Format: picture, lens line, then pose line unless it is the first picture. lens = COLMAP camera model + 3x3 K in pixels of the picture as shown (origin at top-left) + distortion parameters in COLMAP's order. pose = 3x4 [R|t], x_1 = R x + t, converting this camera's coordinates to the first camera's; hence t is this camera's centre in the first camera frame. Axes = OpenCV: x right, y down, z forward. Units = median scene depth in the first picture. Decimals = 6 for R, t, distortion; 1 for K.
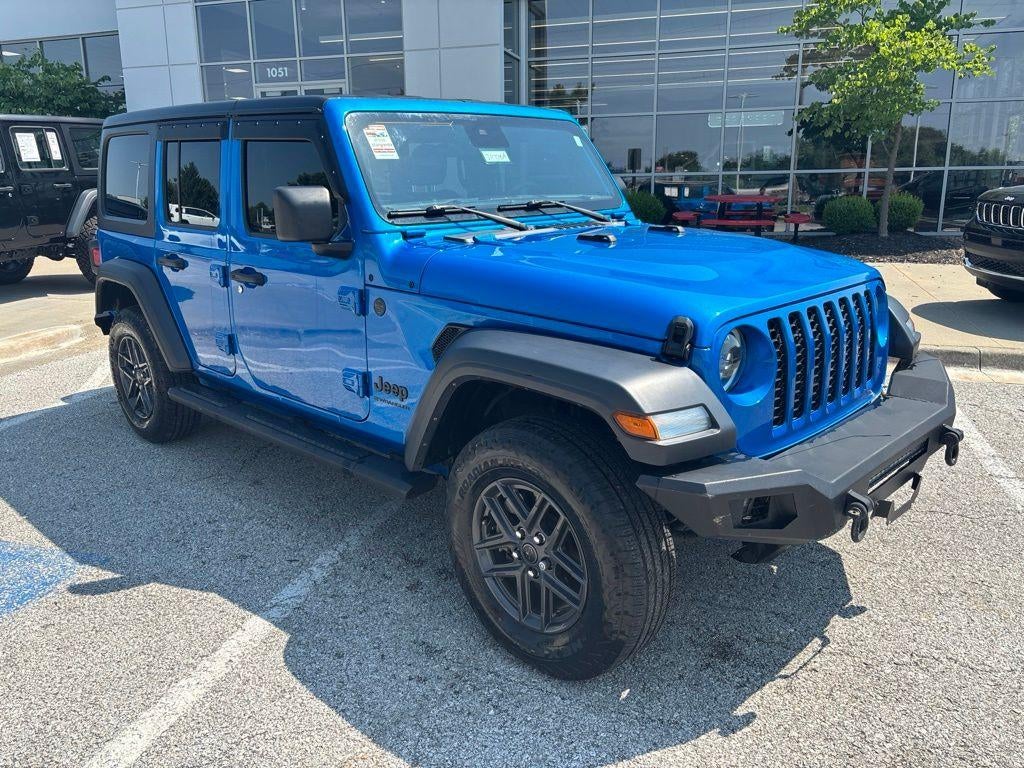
lens RADIAL K [[782.1, 0, 512.0], [0, 782.1, 384.0], [0, 0, 1]] dist [0.039068, -0.048431]
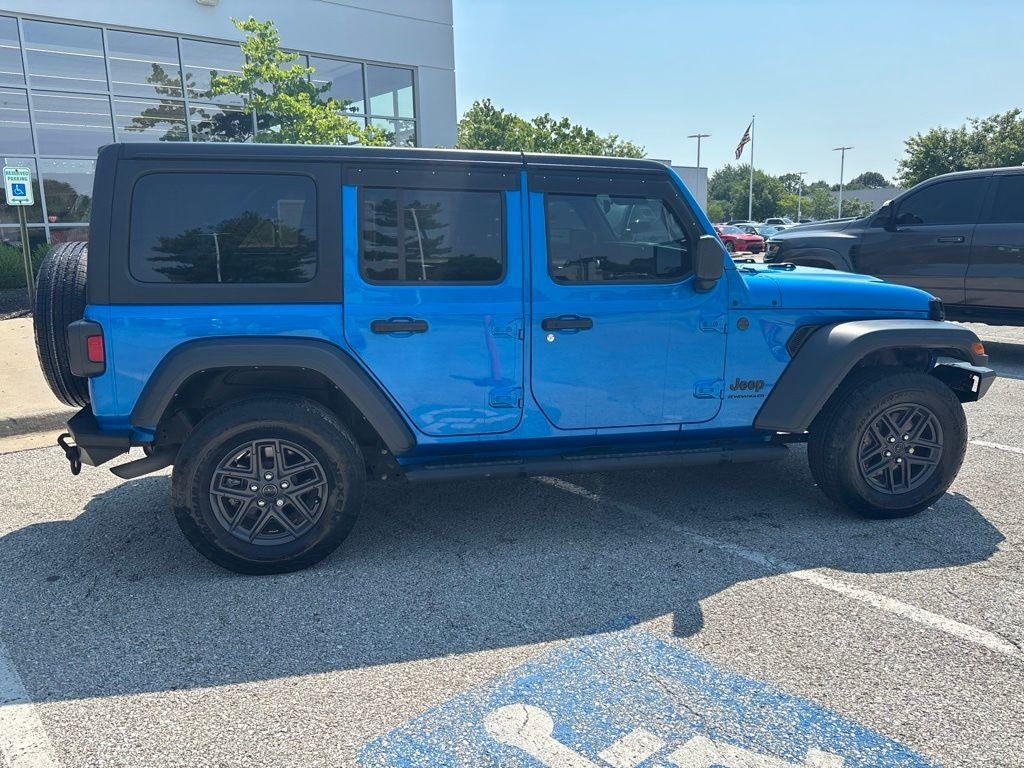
lens RADIAL K [[782.1, 0, 512.0], [0, 782.1, 384.0], [0, 0, 1]] dist [0.039068, -0.048431]
pose [[0.539034, -0.166061, 0.825752, -1.481227], [0.216318, 0.974782, 0.054823, -0.155880], [-0.814032, 0.149074, 0.561363, 0.584212]]
